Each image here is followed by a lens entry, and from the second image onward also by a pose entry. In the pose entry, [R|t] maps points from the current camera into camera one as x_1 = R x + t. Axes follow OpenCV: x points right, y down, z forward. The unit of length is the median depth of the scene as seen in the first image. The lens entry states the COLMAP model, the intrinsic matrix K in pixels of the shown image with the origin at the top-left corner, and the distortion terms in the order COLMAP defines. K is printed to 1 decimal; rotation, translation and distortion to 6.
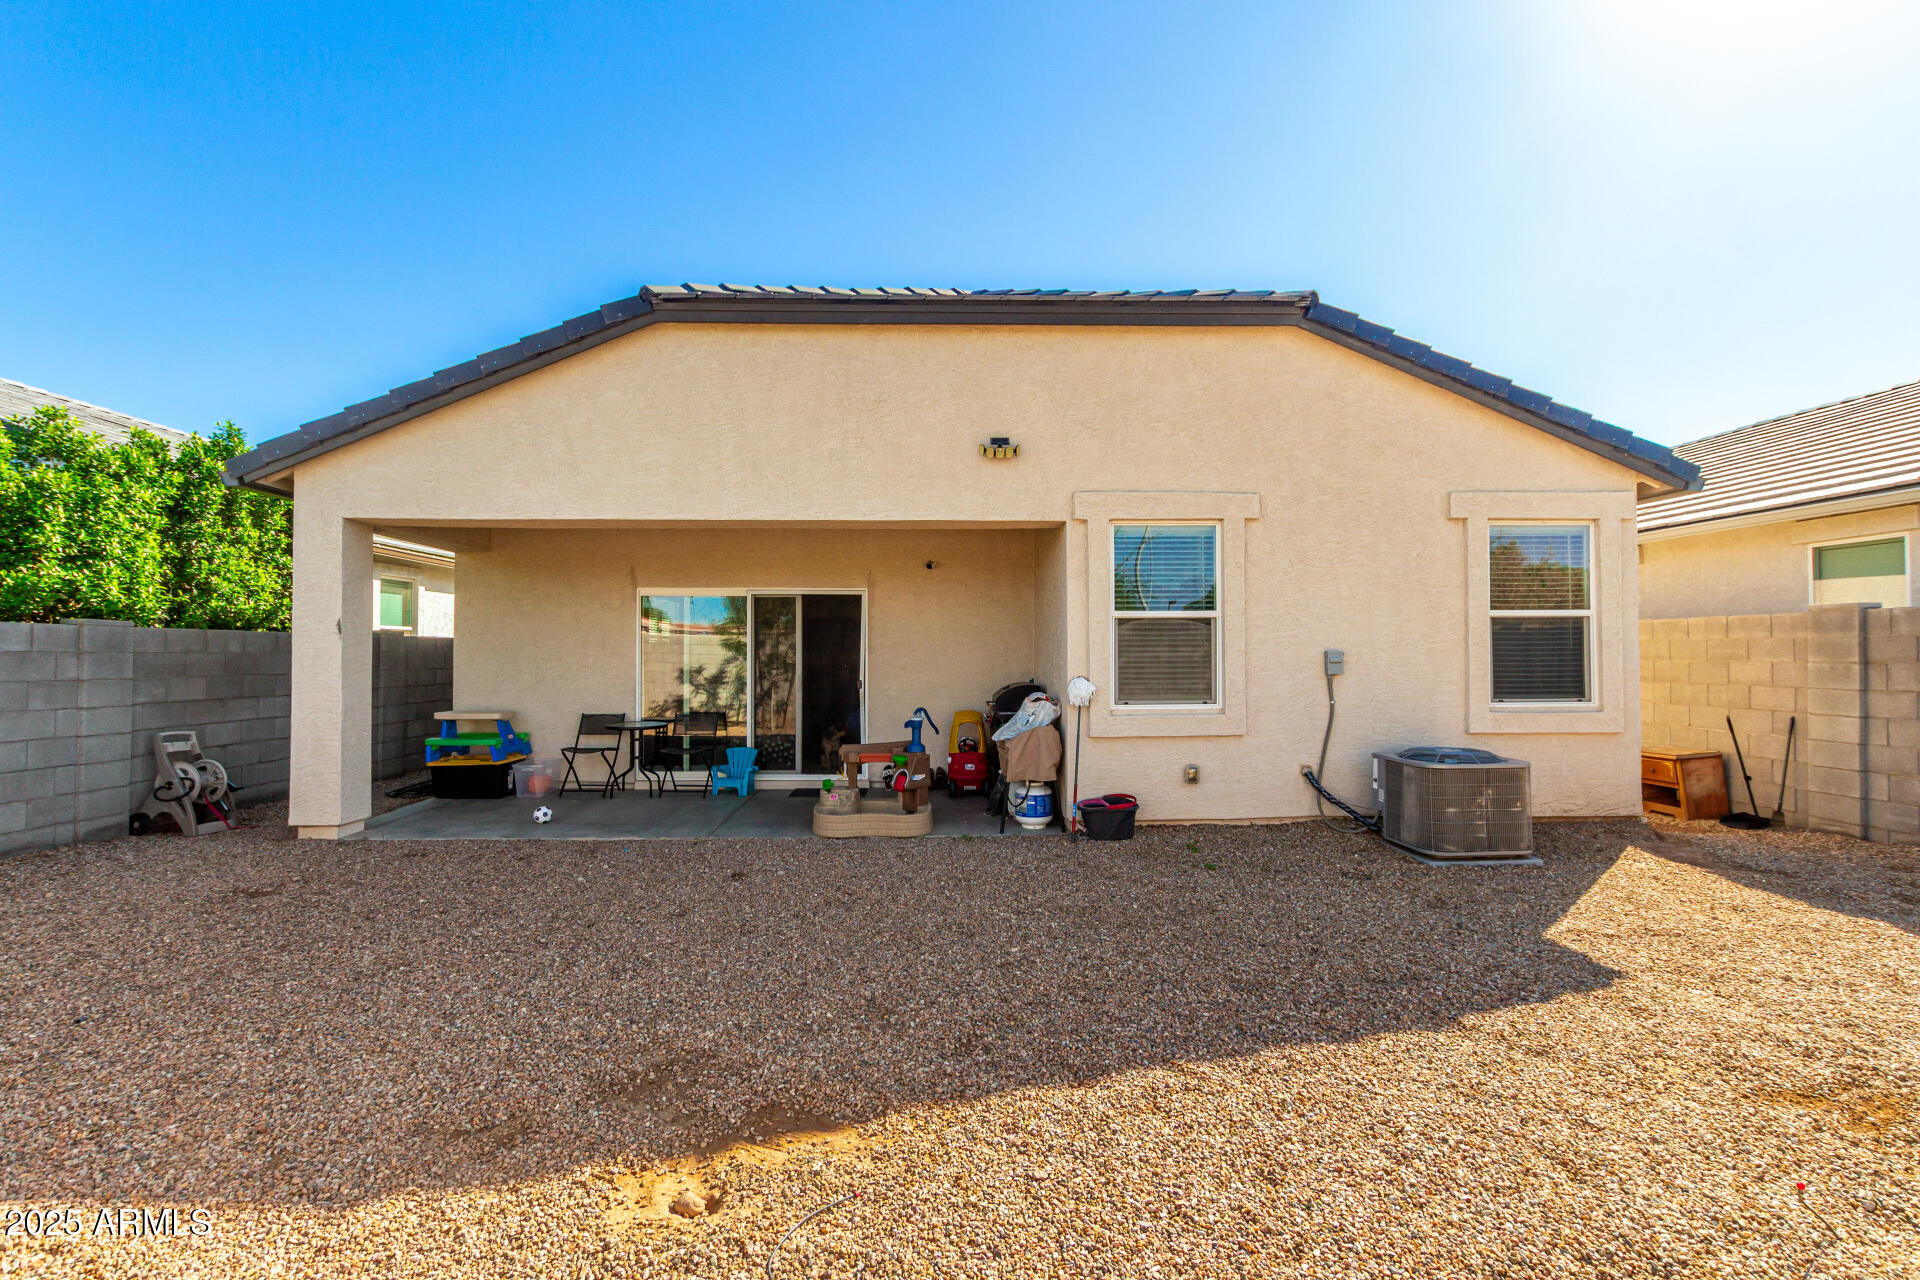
lens RADIAL K [[881.7, 0, 952.2], [0, 881.7, 635.8], [0, 0, 1]] dist [0.002405, 0.000515]
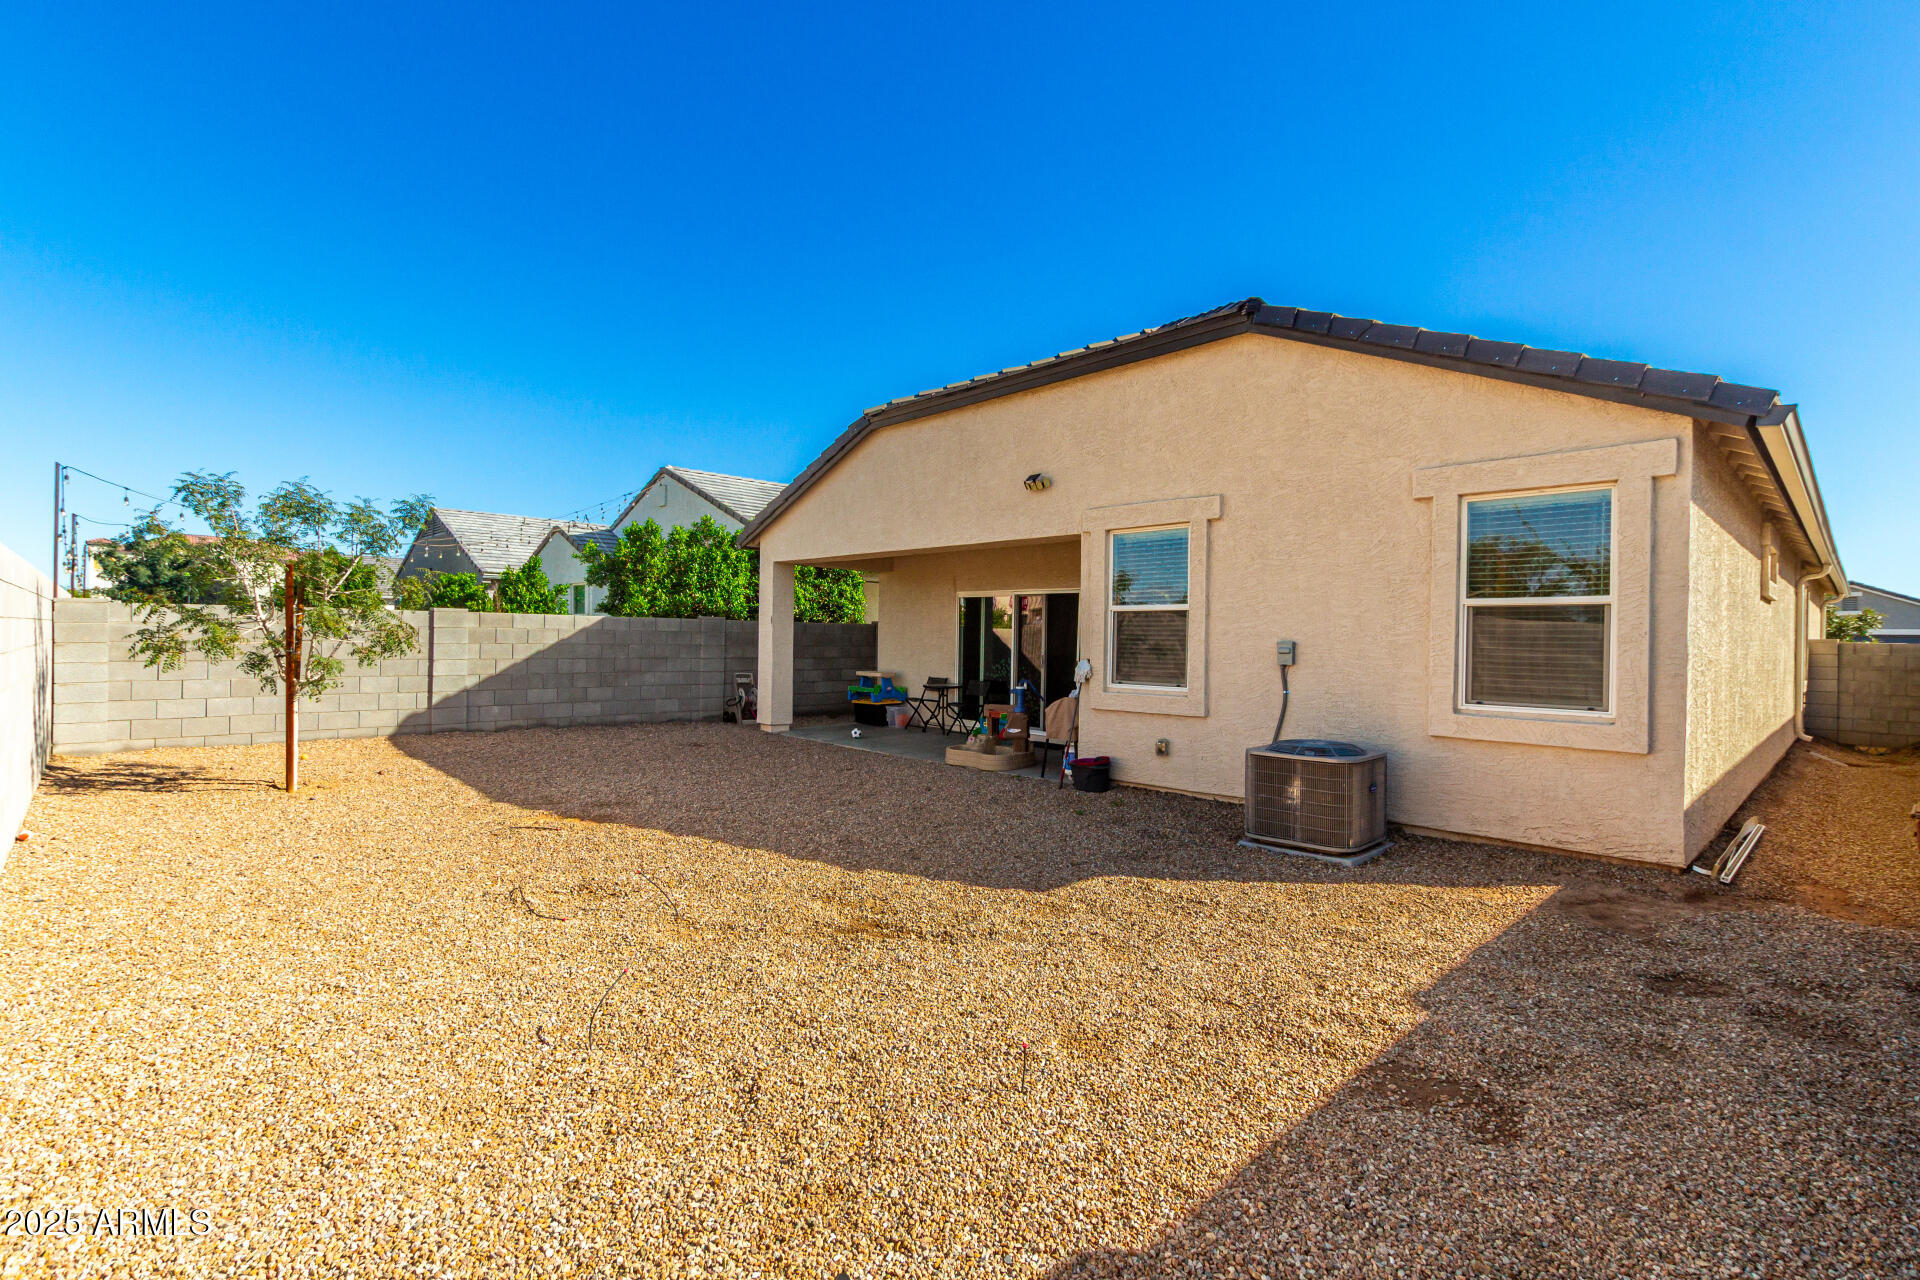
lens RADIAL K [[881.7, 0, 952.2], [0, 881.7, 635.8], [0, 0, 1]] dist [0.002405, 0.000515]
pose [[0.665710, 0.011917, -0.746115, 0.930375], [-0.003013, 0.999907, 0.013282, -0.002119], [0.746205, -0.006595, 0.665684, 0.034091]]
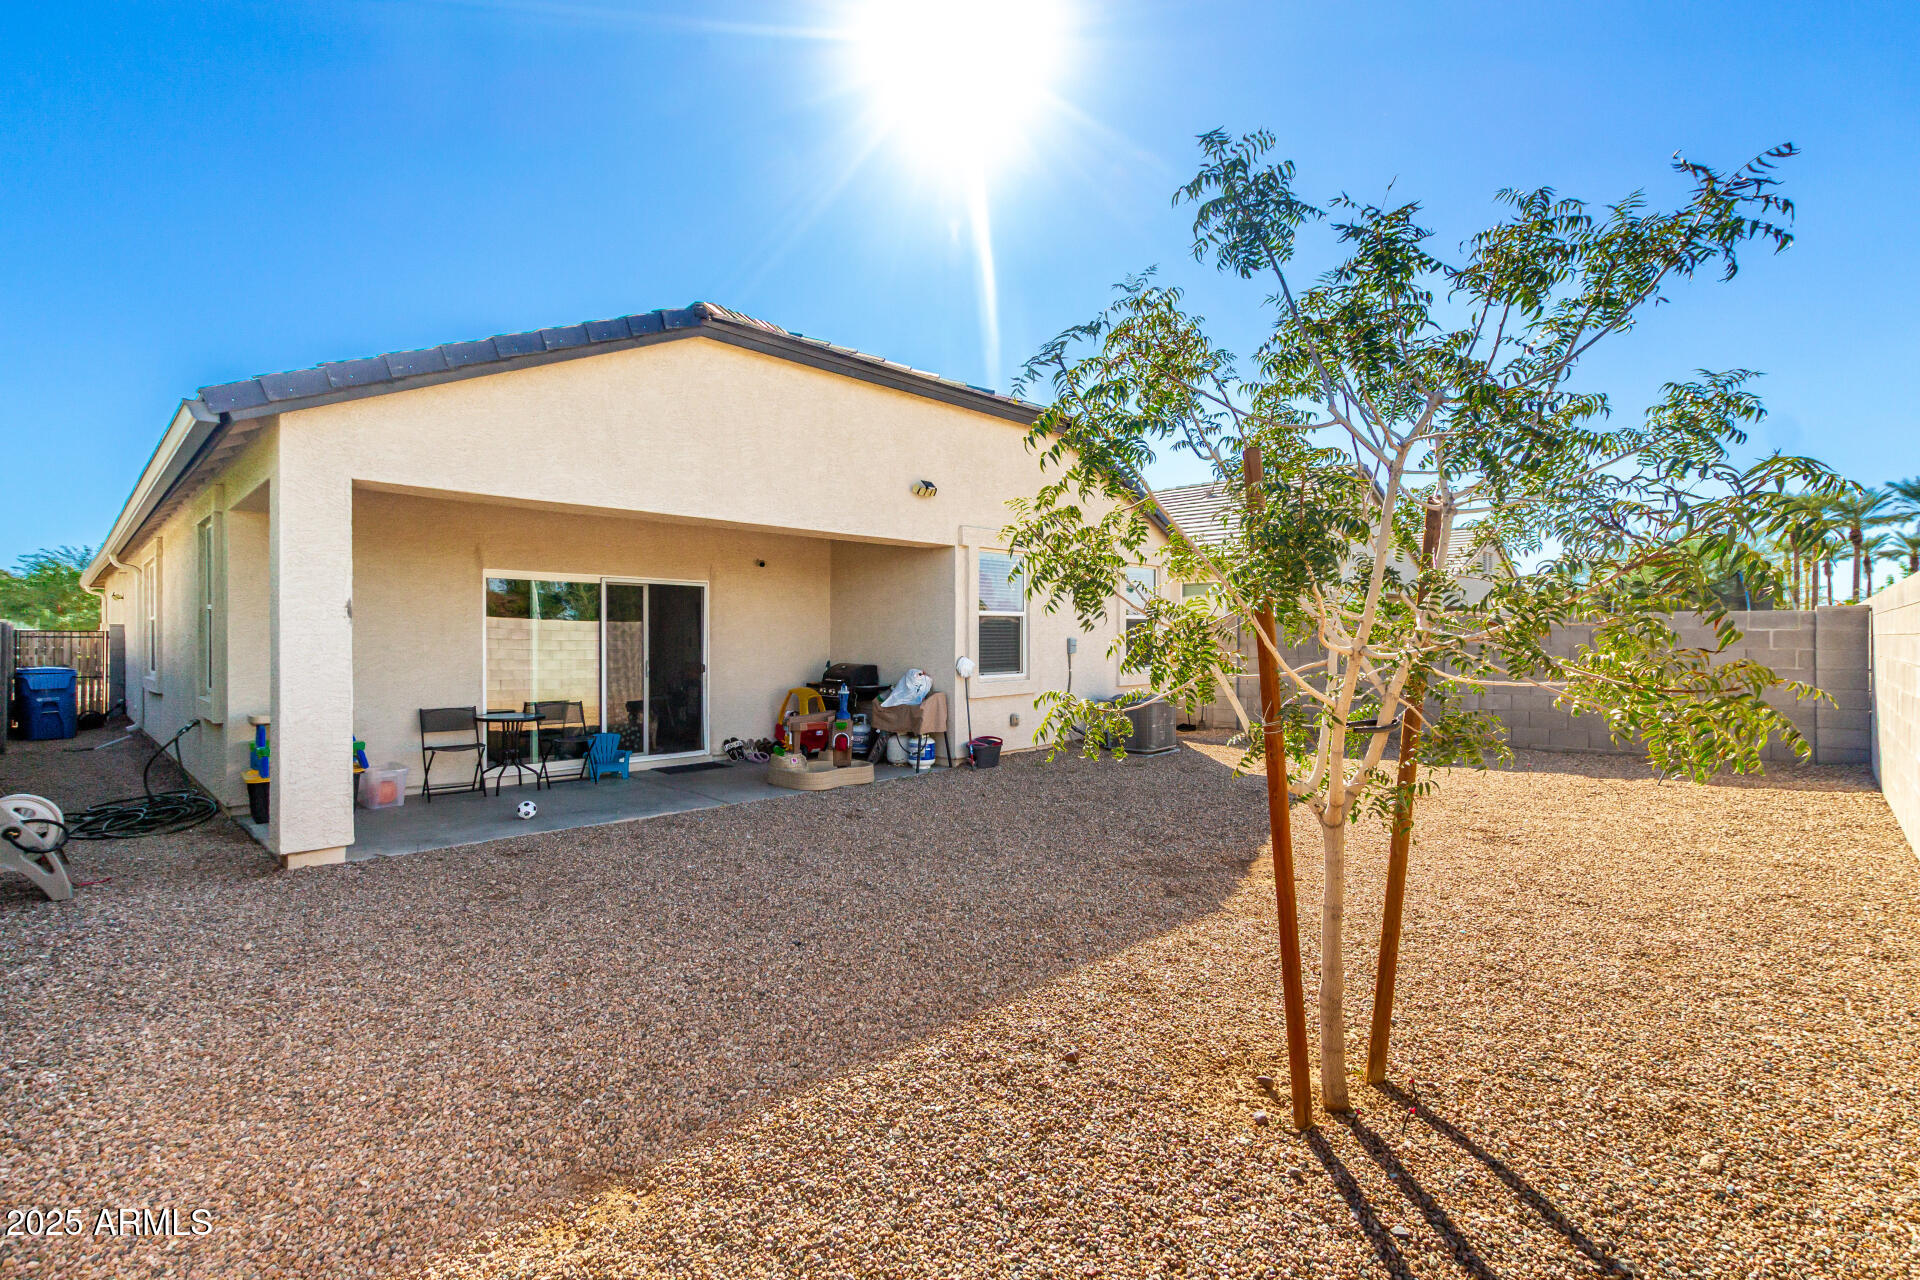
lens RADIAL K [[890.1, 0, 977.3], [0, 890.1, 628.5], [0, 0, 1]] dist [0.001781, 0.000445]
pose [[0.700133, 0.008680, 0.713960, -0.848947], [-0.013510, 0.999908, 0.001093, -0.000280], [-0.713885, -0.010411, 0.700186, -0.018252]]
